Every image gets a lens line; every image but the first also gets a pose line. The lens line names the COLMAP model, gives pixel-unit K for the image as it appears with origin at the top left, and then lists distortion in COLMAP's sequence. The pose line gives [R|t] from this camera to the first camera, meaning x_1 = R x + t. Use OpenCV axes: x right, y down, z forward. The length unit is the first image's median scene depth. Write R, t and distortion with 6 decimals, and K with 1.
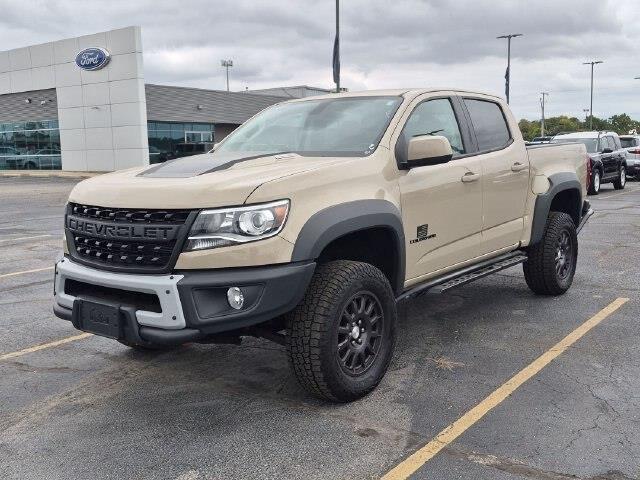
lens RADIAL K [[654.5, 0, 308.4], [0, 654.5, 240.3], [0, 0, 1]] dist [0.039220, -0.014449]
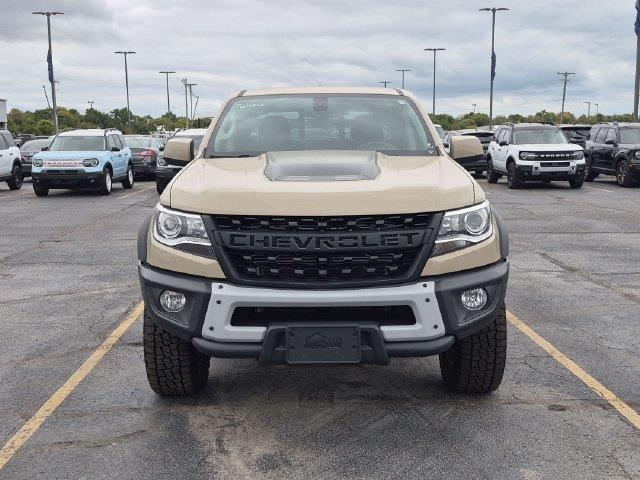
lens RADIAL K [[740.2, 0, 320.0], [0, 740.2, 240.0], [0, 0, 1]] dist [0.049069, 0.006986]
pose [[0.807672, -0.073416, 0.585043, -0.928551], [0.080275, 0.996671, 0.014249, -0.034691], [-0.584142, 0.035456, 0.810877, 0.212896]]
